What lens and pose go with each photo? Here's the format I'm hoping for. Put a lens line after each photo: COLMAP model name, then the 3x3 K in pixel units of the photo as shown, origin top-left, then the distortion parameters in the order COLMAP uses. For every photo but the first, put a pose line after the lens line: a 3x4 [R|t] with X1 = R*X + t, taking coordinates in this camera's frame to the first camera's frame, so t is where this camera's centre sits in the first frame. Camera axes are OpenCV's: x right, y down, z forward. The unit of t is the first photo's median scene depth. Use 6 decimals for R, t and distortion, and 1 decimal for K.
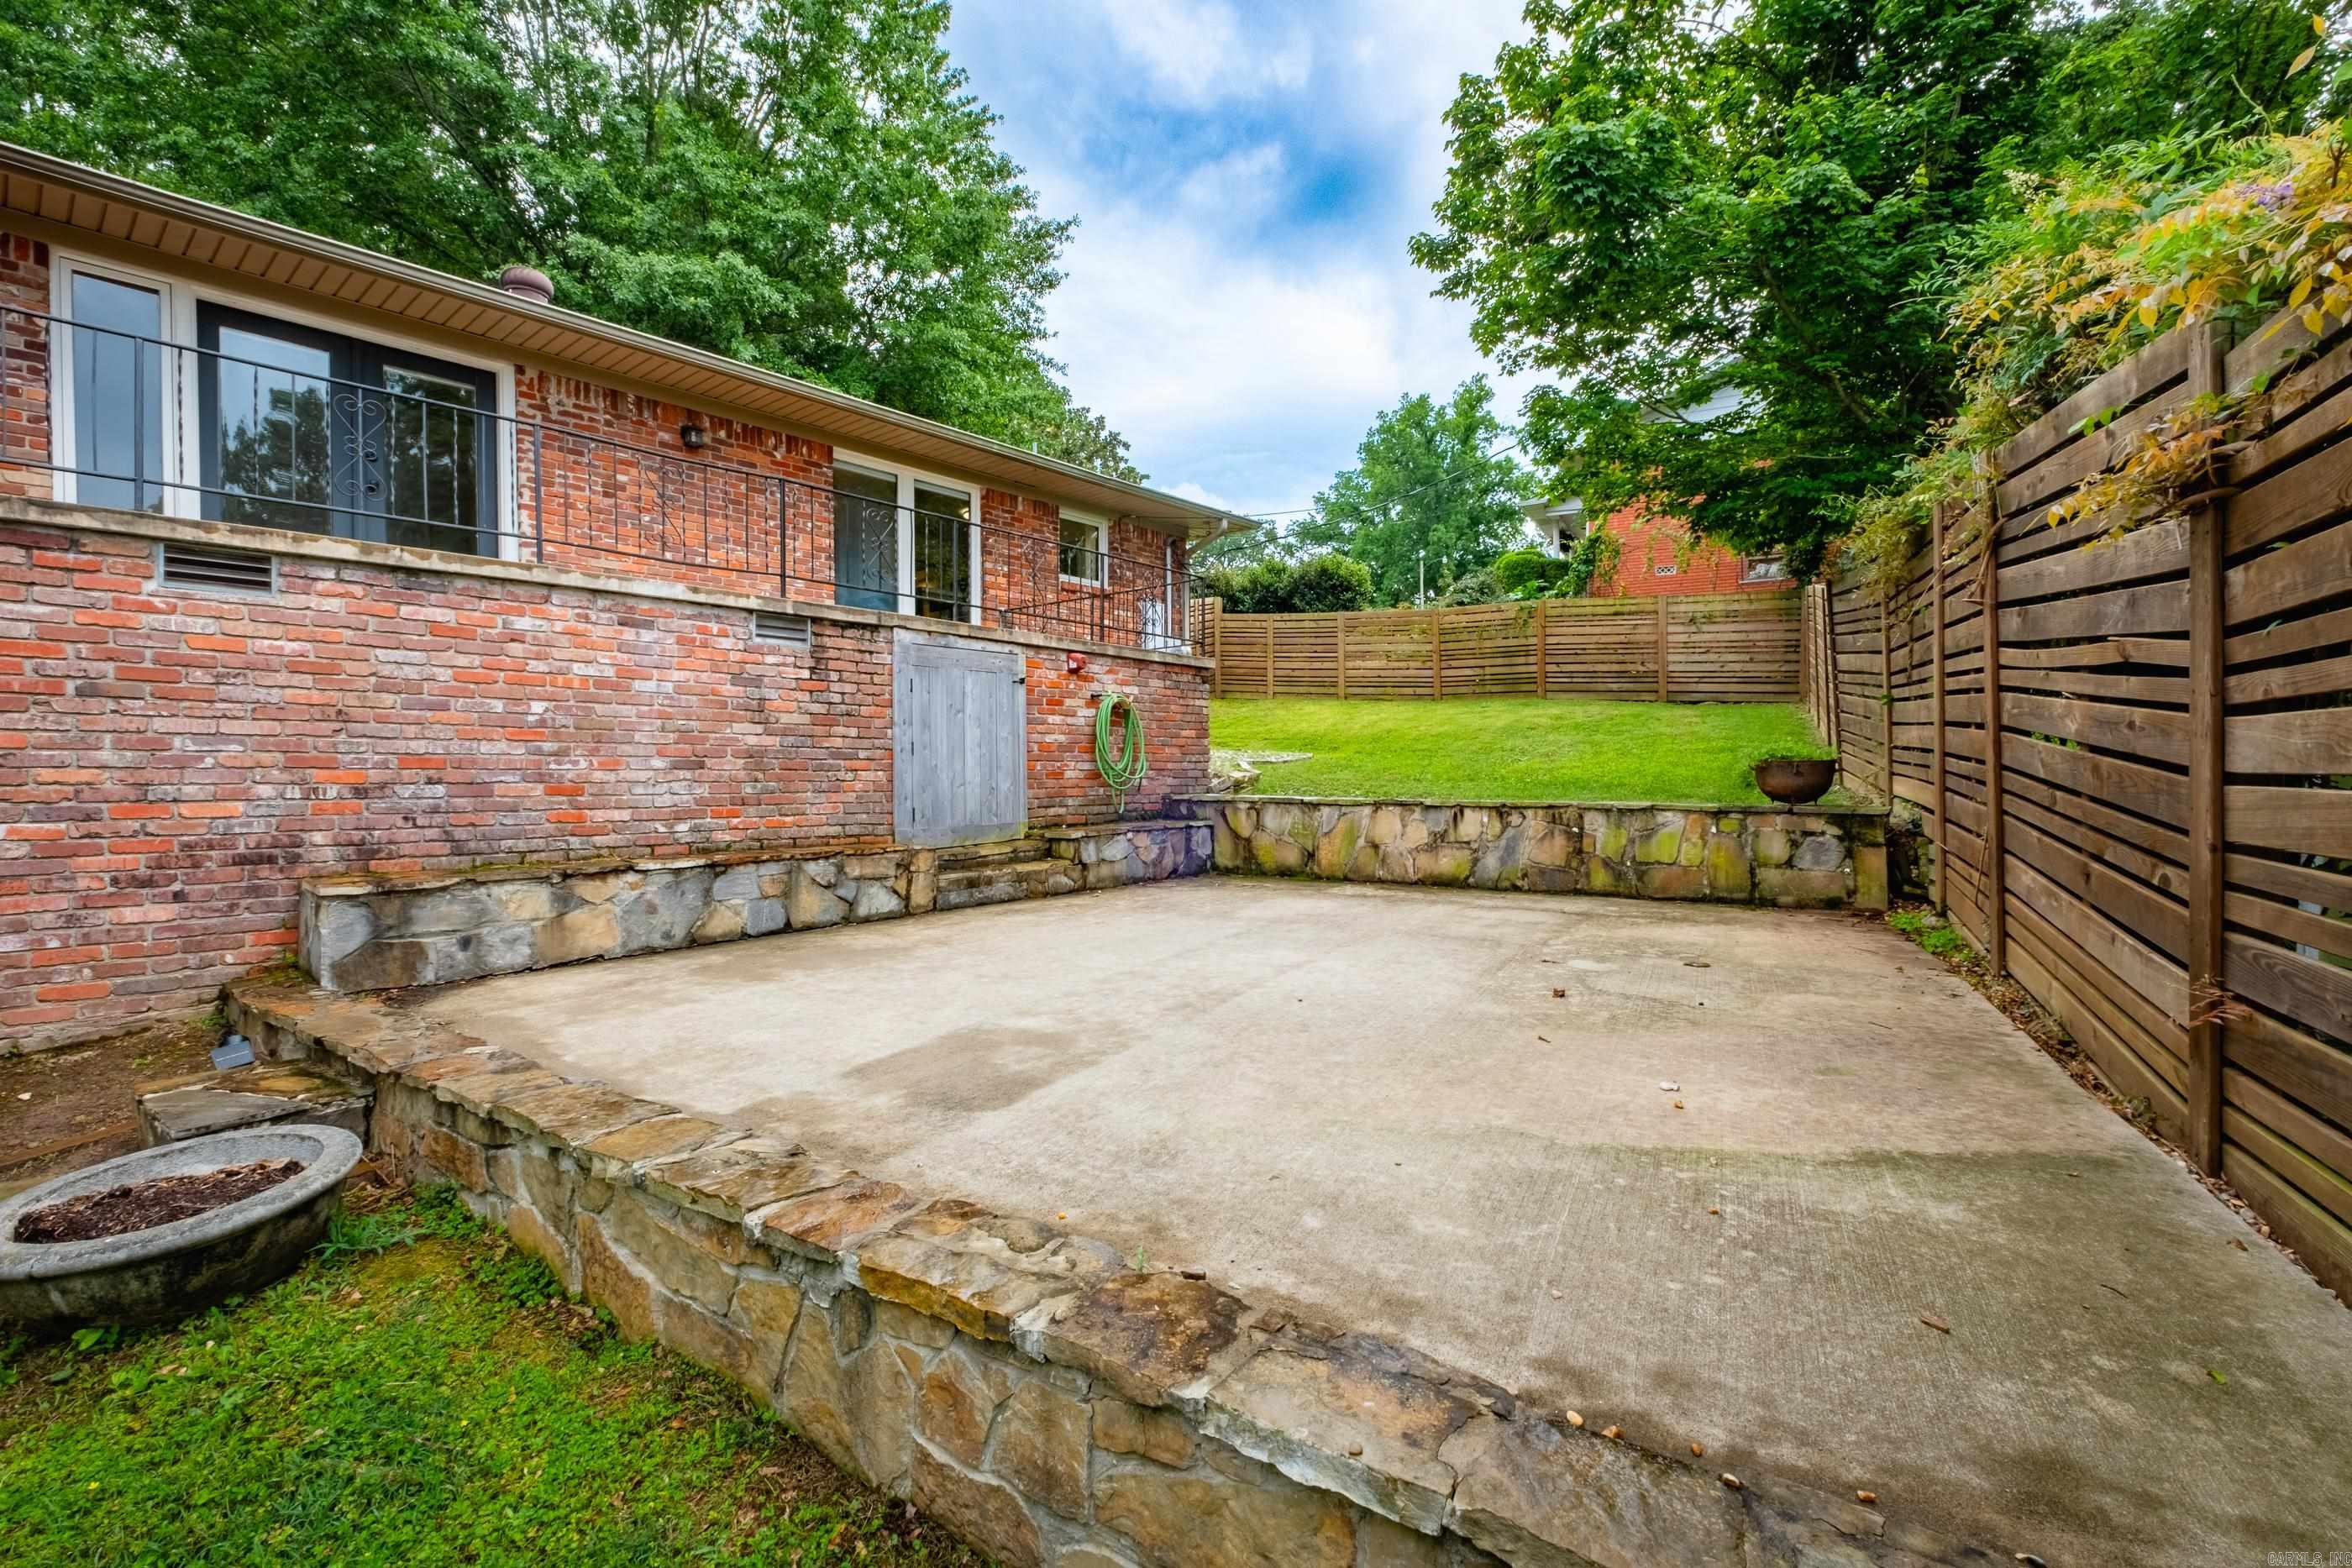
lens RADIAL K [[997.4, 0, 1138.5], [0, 997.4, 773.3], [0, 0, 1]] dist [-0.002179, -0.000958]
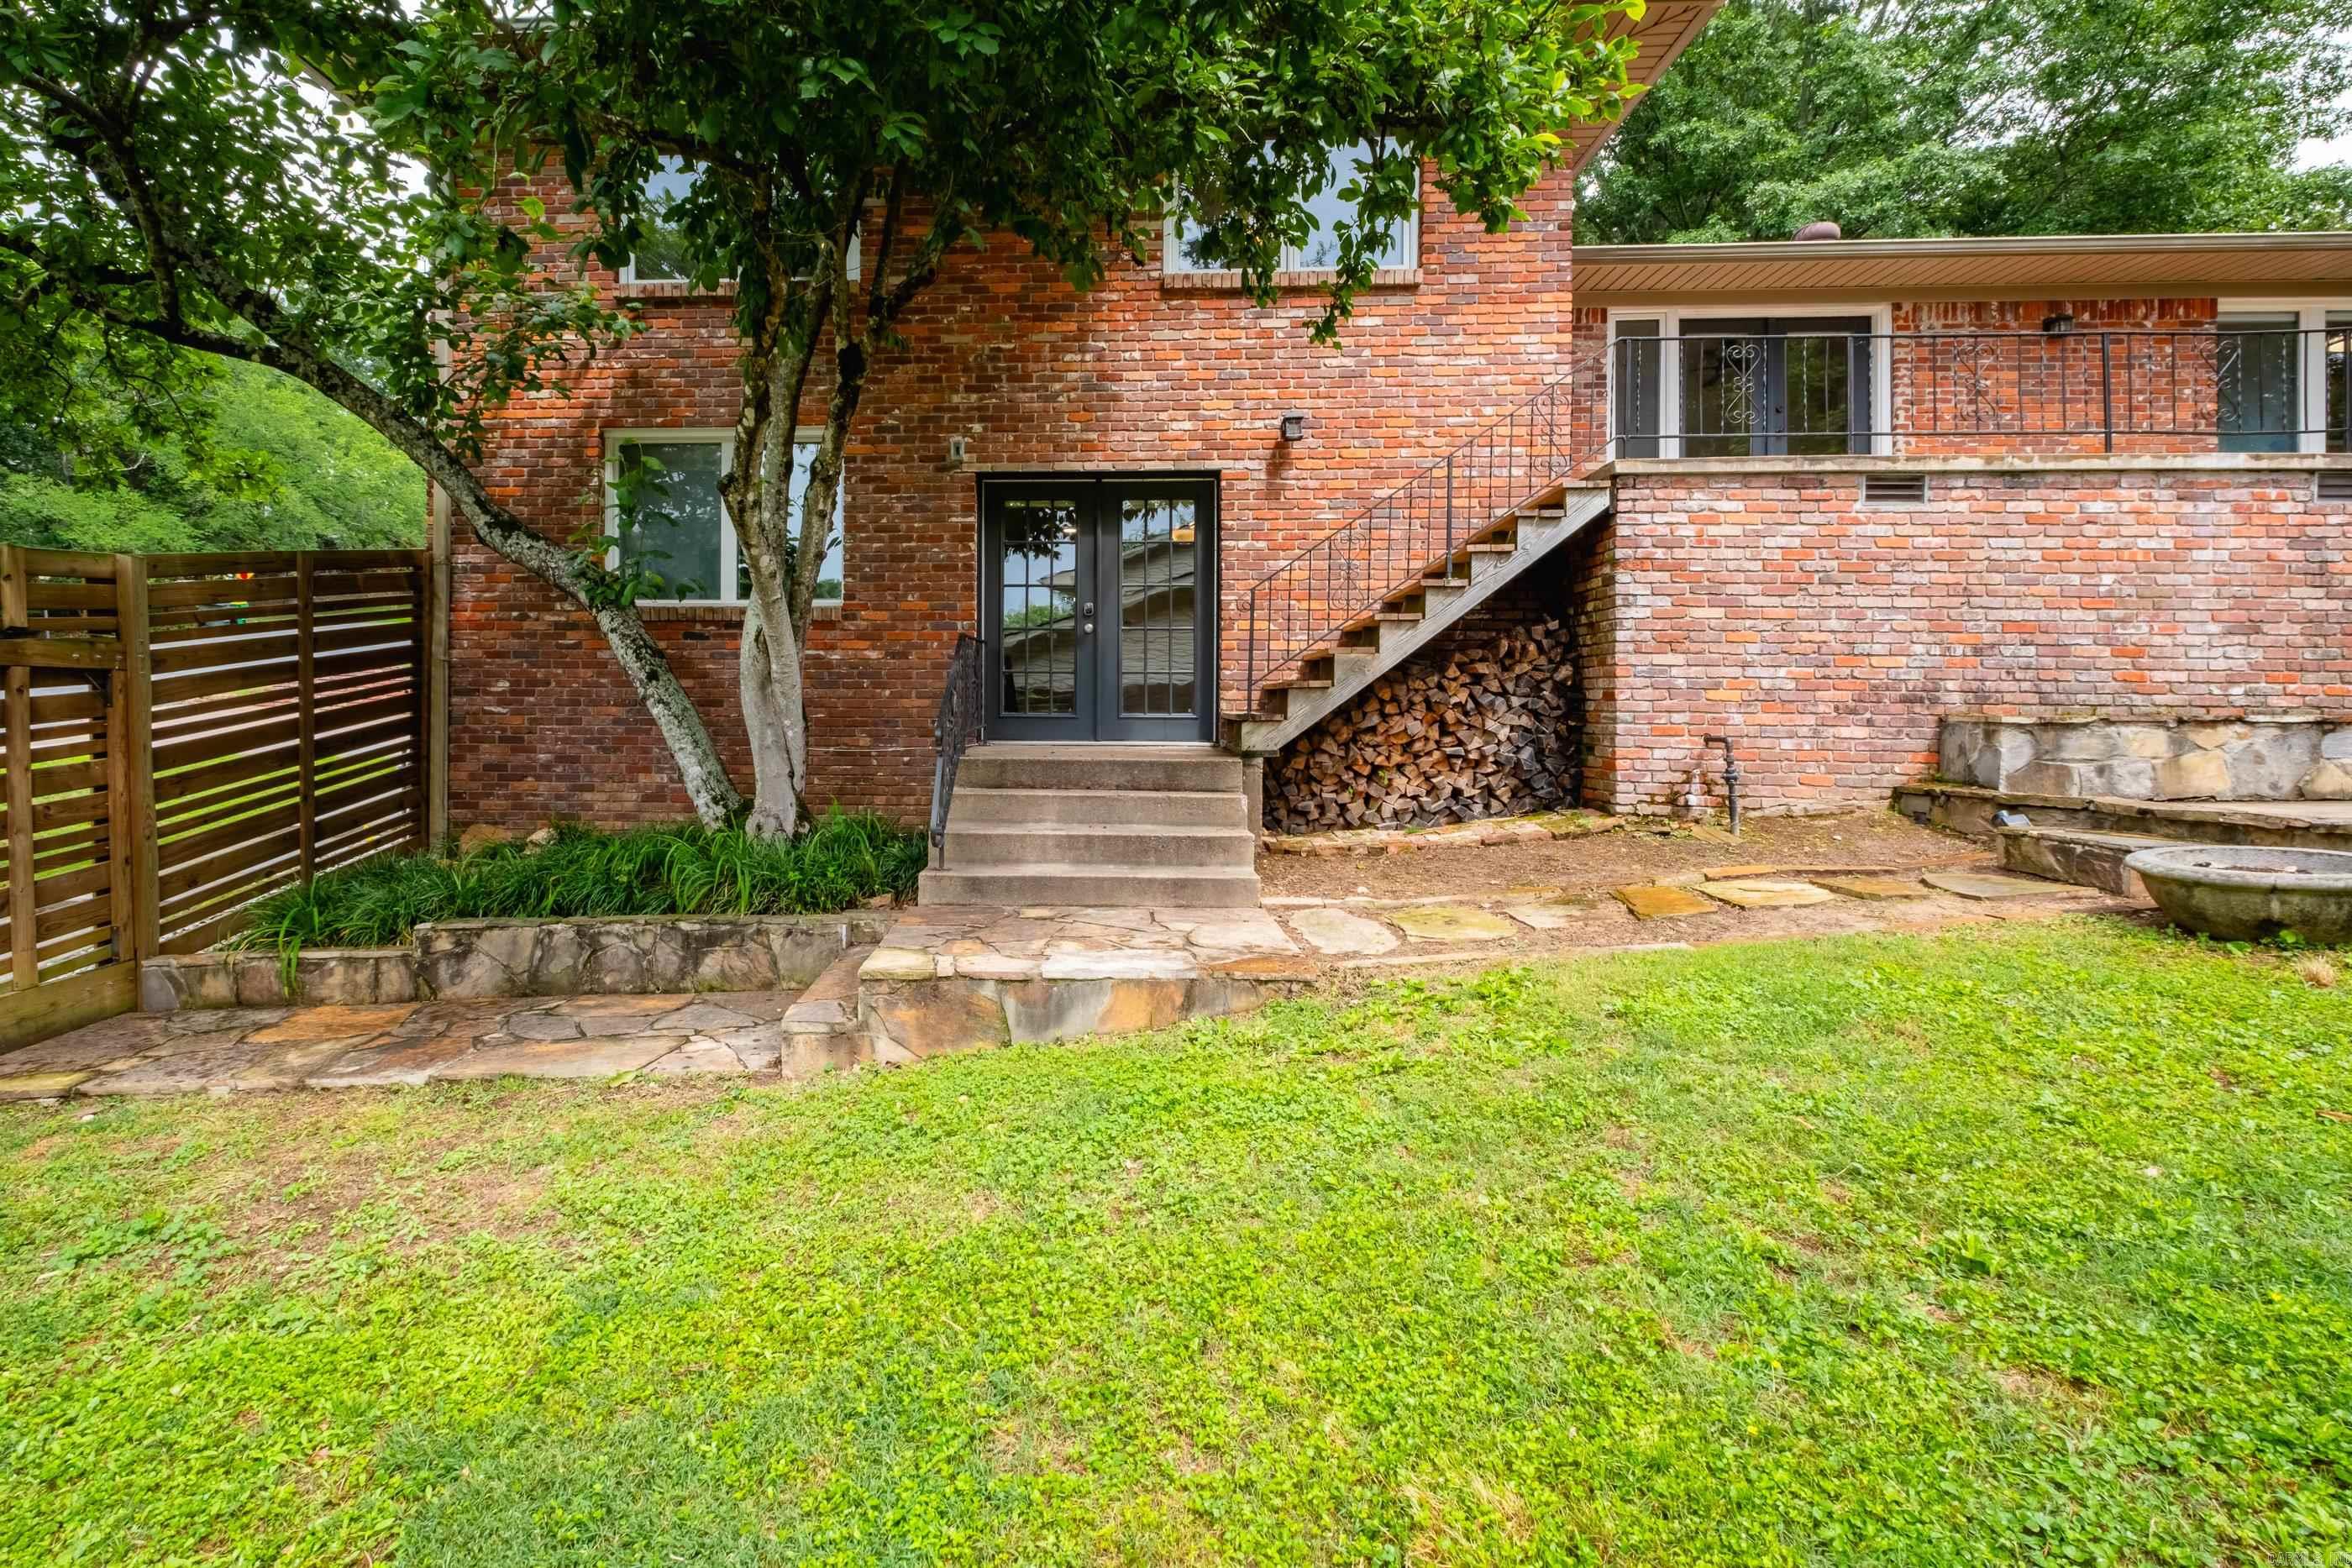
lens RADIAL K [[1016.0, 0, 1172.3], [0, 1016.0, 708.4], [0, 0, 1]] dist [-0.002614, -0.000710]
pose [[0.637337, 0.006543, -0.770557, -0.355501], [-0.010484, 0.999945, -0.000181, 0.084656], [0.770514, 0.008194, 0.637371, -0.512497]]
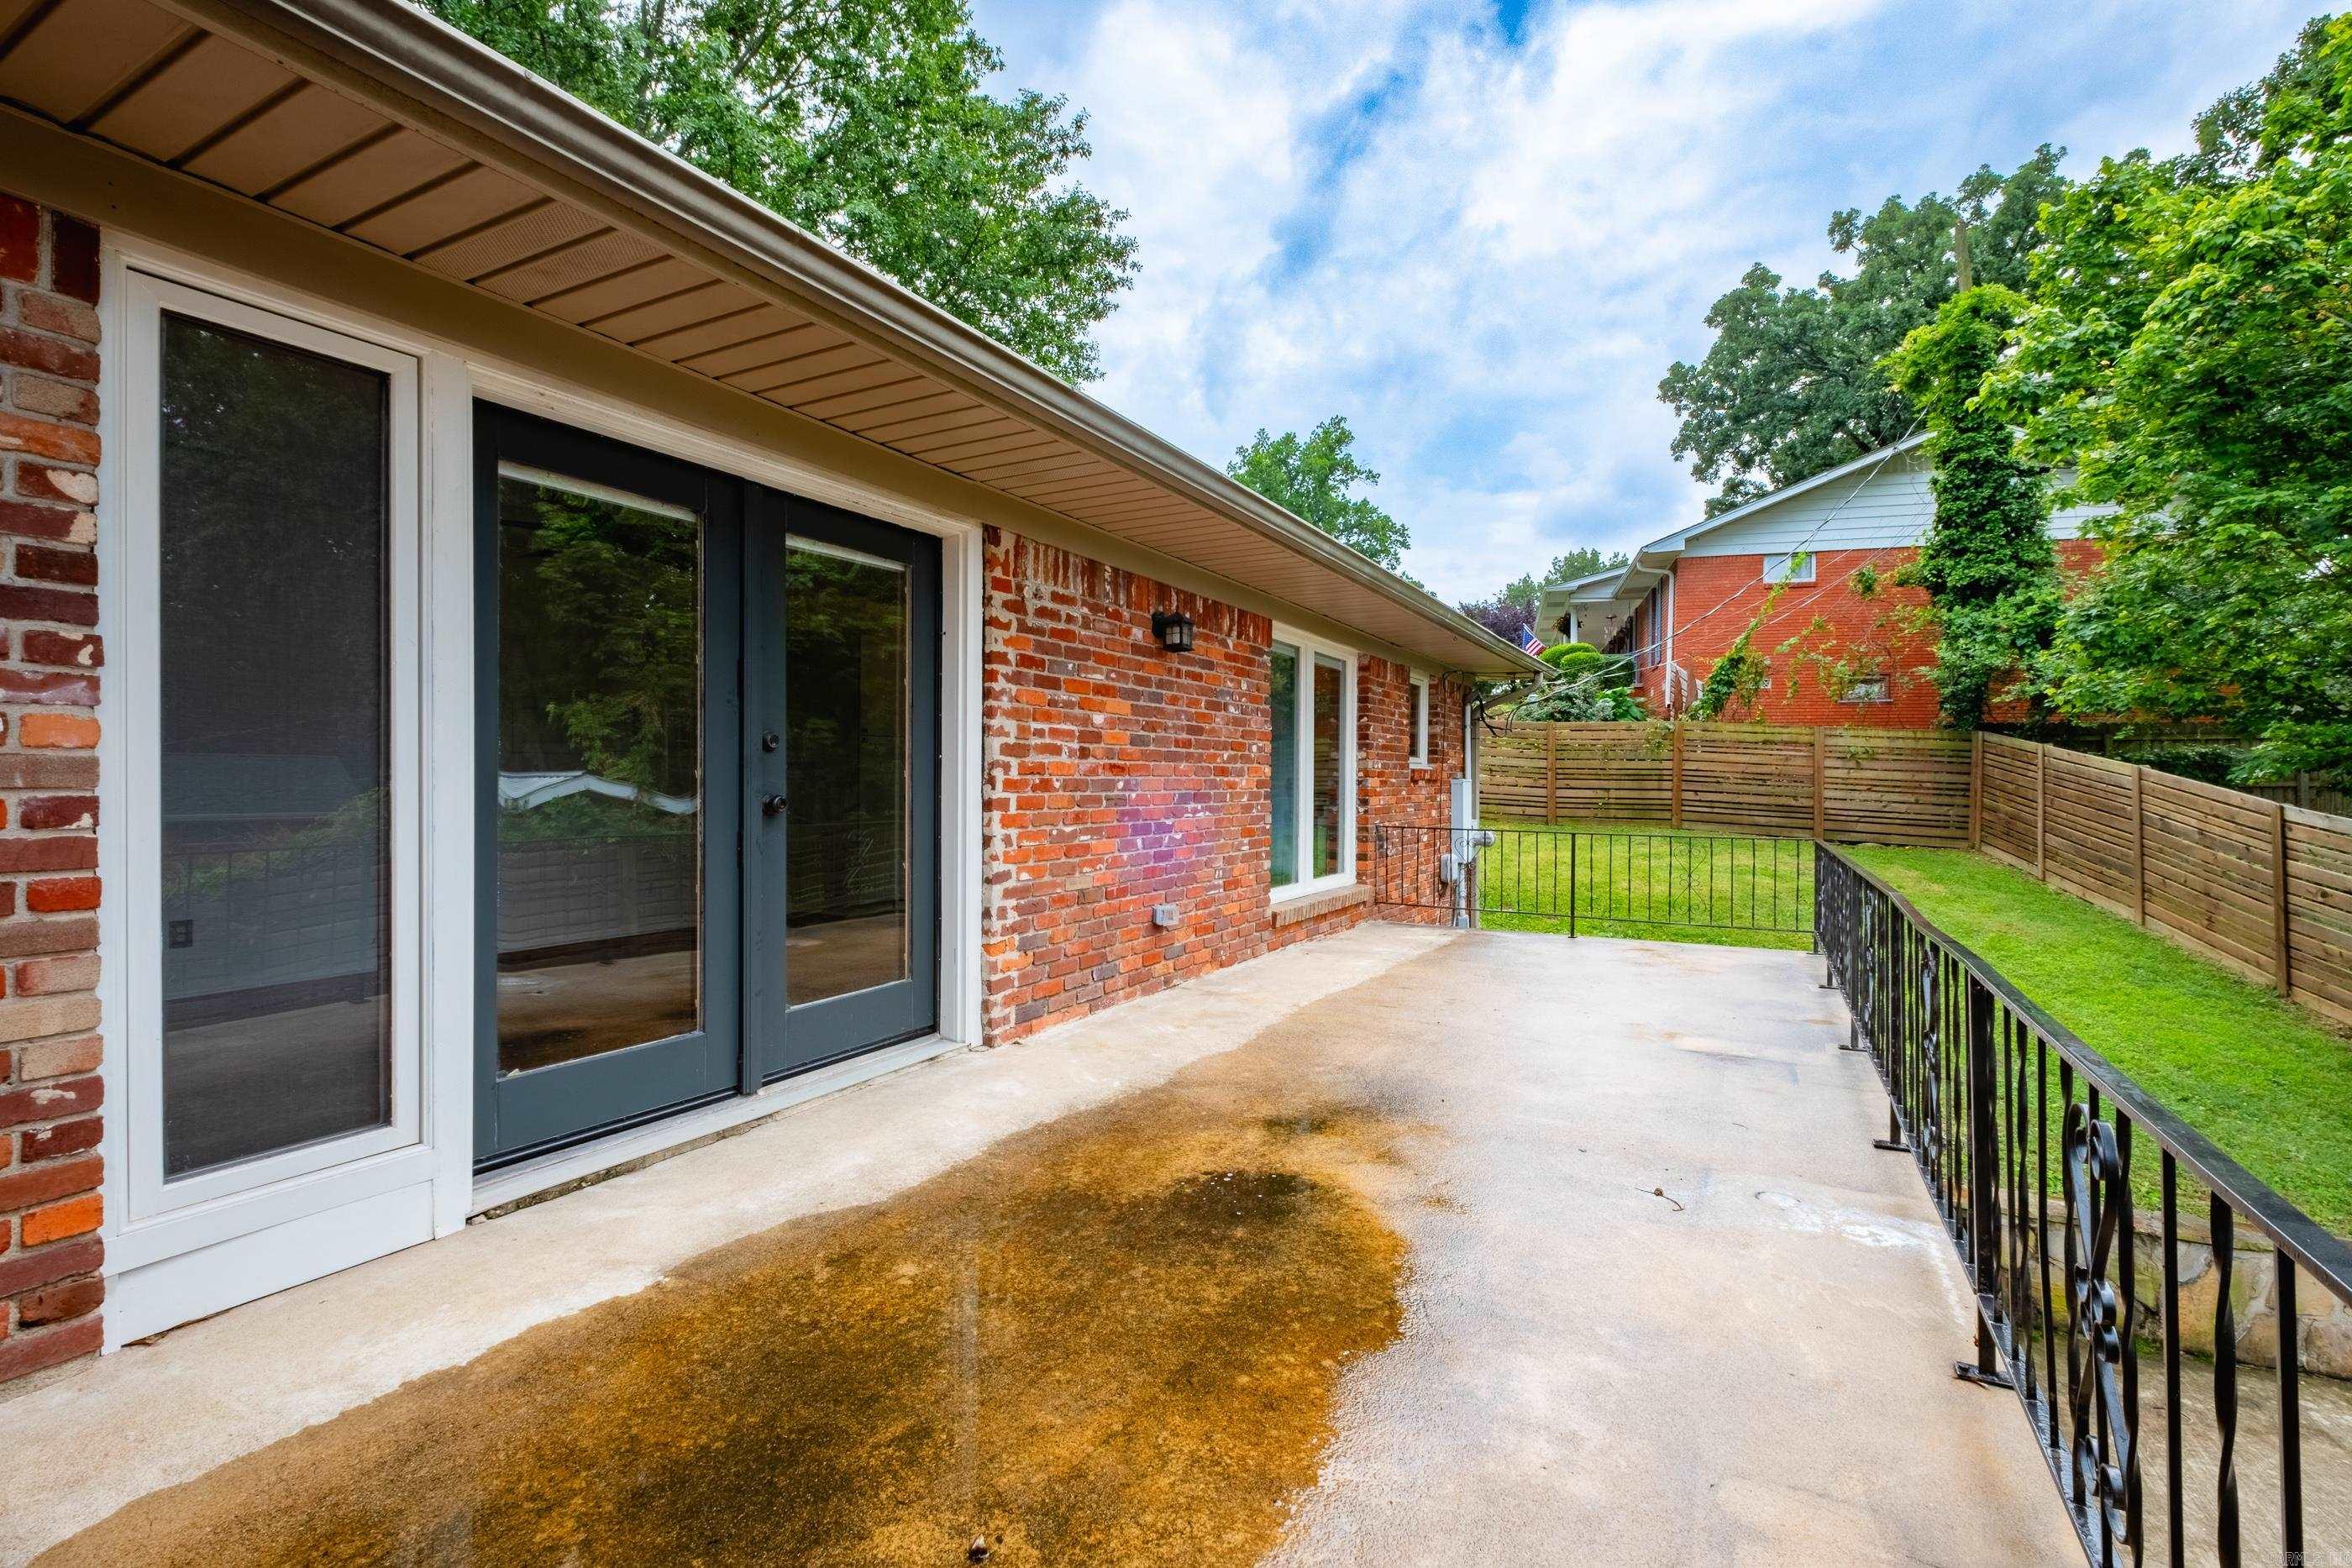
lens RADIAL K [[997.4, 0, 1138.5], [0, 997.4, 773.3], [0, 0, 1]] dist [-0.002179, -0.000958]
pose [[0.978250, 0.004952, 0.207369, -0.911237], [-0.003451, 0.999965, -0.007600, -0.391748], [-0.207399, 0.006719, 0.978233, 0.684144]]
